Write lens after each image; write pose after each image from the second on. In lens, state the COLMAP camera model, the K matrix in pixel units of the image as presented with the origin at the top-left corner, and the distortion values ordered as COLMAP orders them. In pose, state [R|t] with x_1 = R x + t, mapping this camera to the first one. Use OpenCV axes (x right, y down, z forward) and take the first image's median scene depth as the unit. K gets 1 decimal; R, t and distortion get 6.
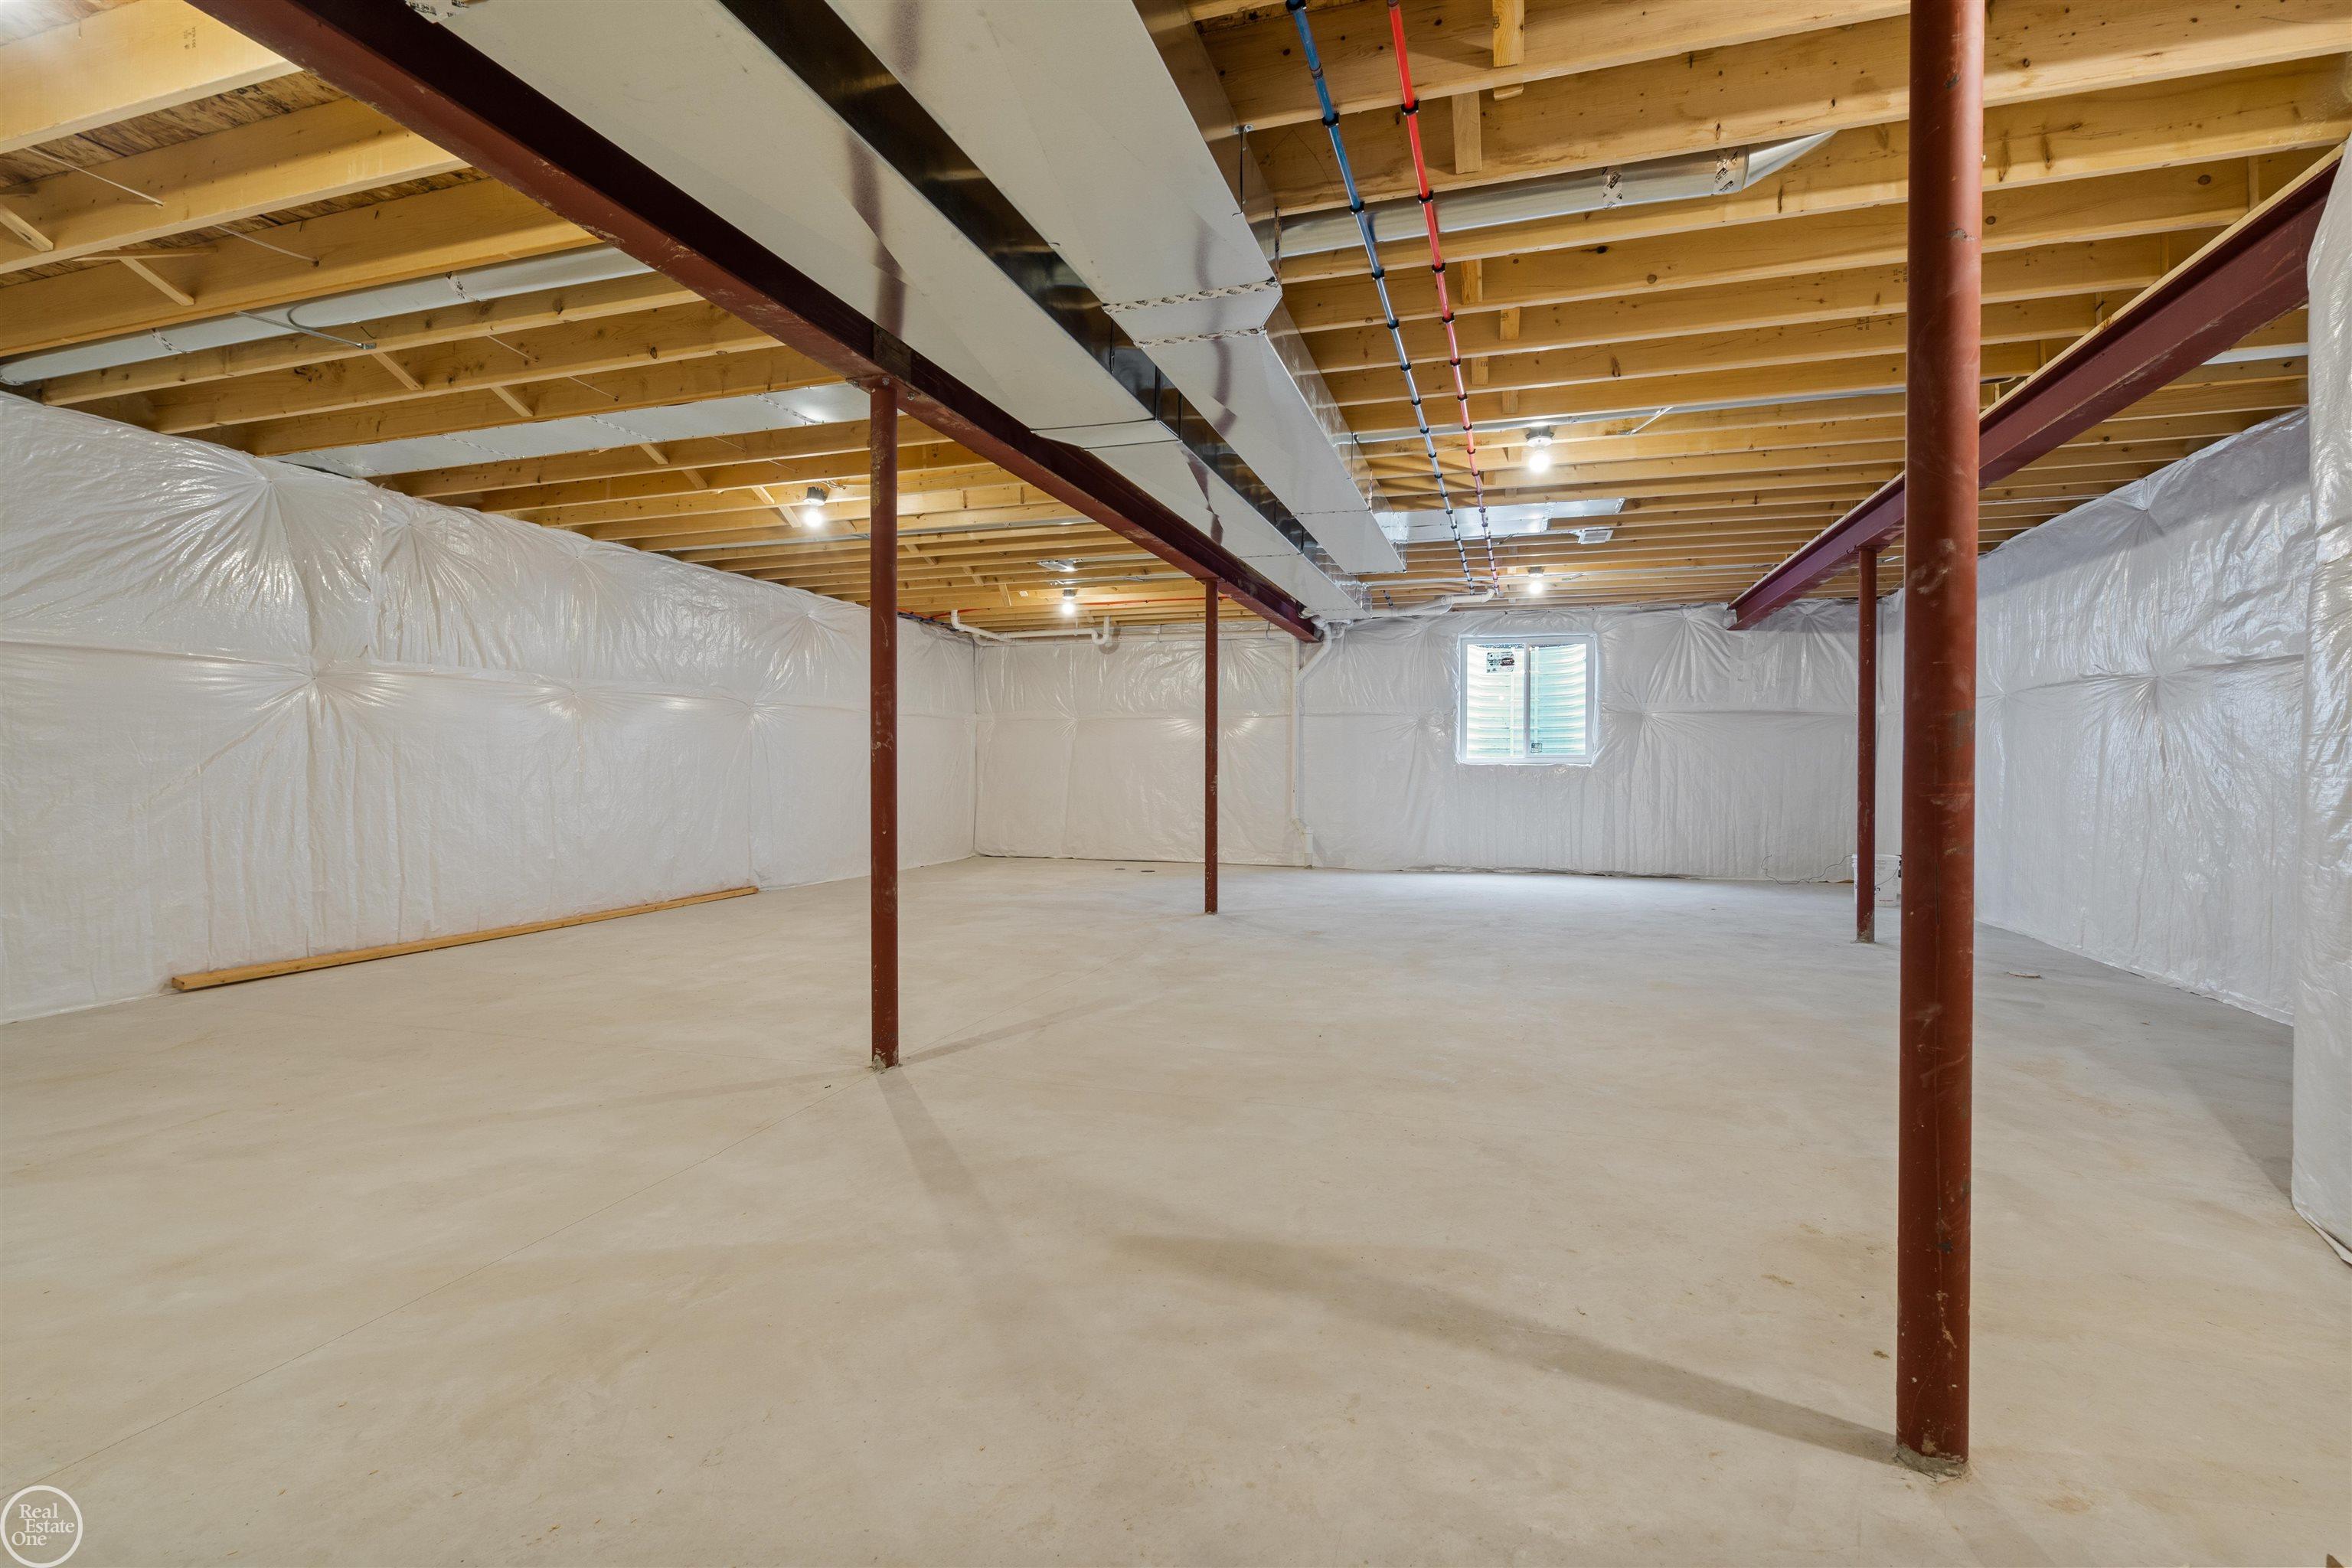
lens RADIAL K [[1071.2, 0, 1177.0], [0, 1071.2, 776.0], [0, 0, 1]] dist [-0.006586, 0.001954]
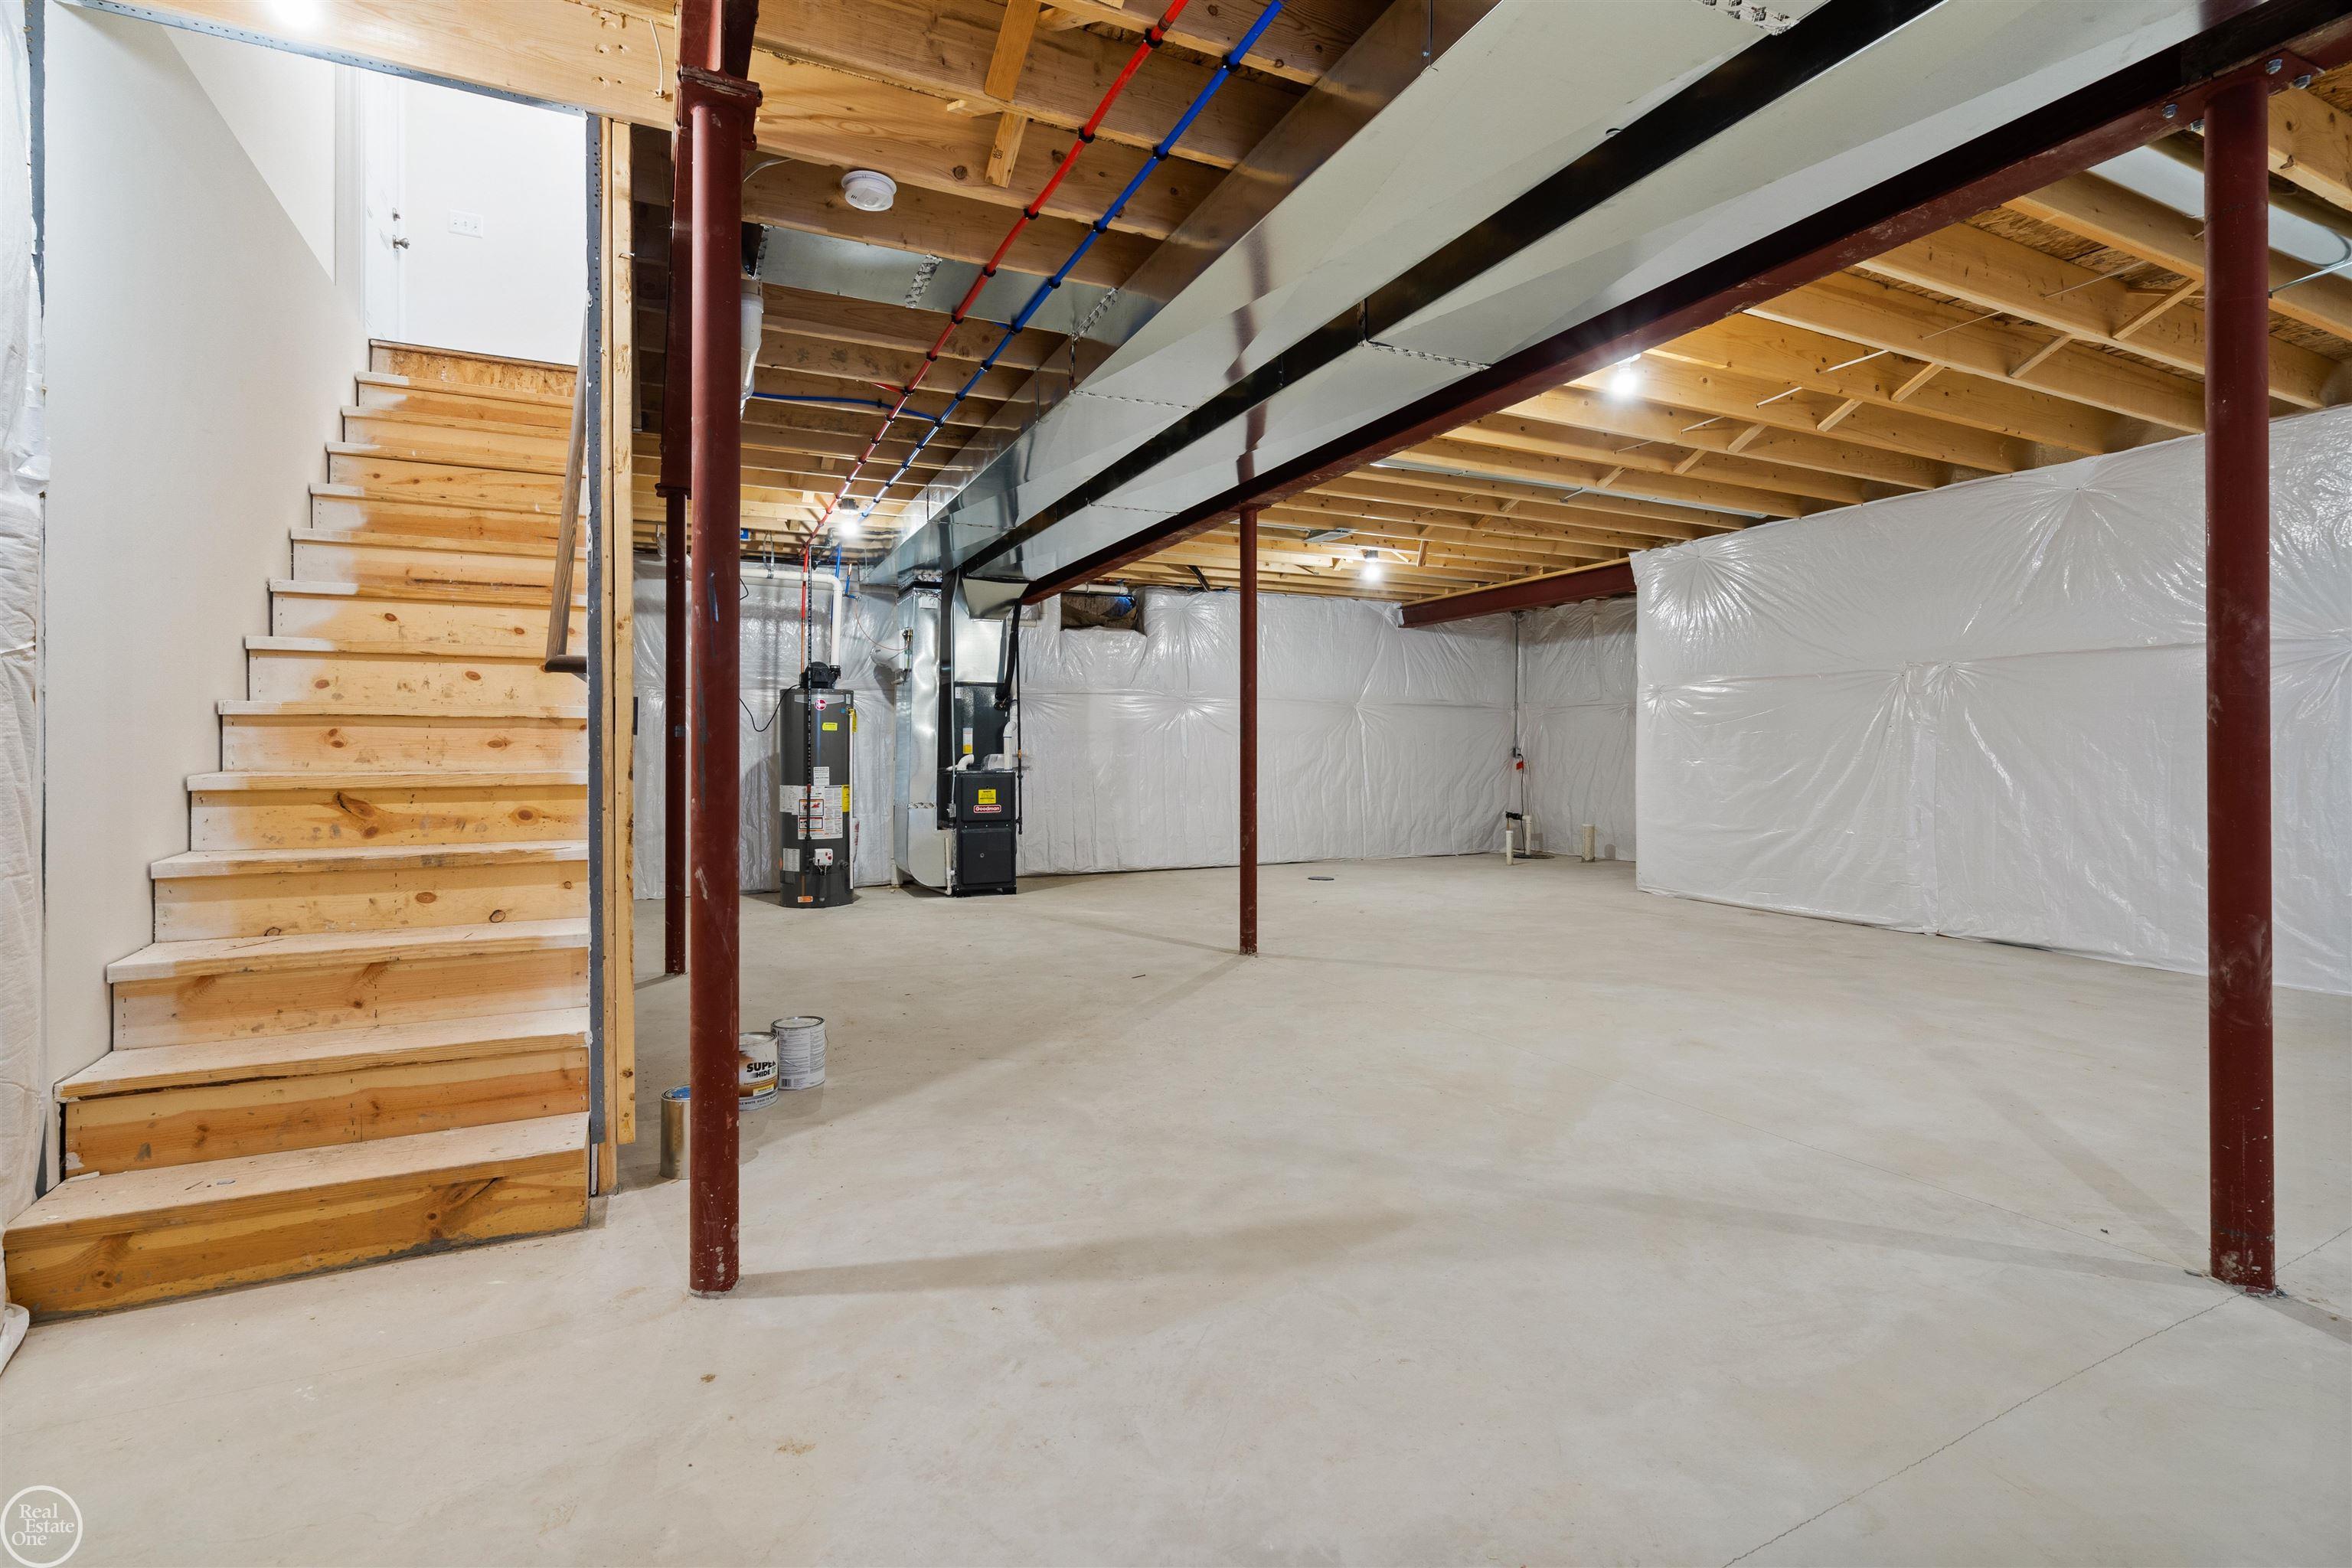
lens RADIAL K [[1071.2, 0, 1176.5], [0, 1071.2, 765.3], [0, 0, 1]] dist [-0.006586, 0.001954]
pose [[-0.725701, 0.012652, -0.687893, 0.930426], [-0.002003, 0.999788, 0.020502, -0.022250], [0.688007, 0.016256, -0.725522, 1.823496]]
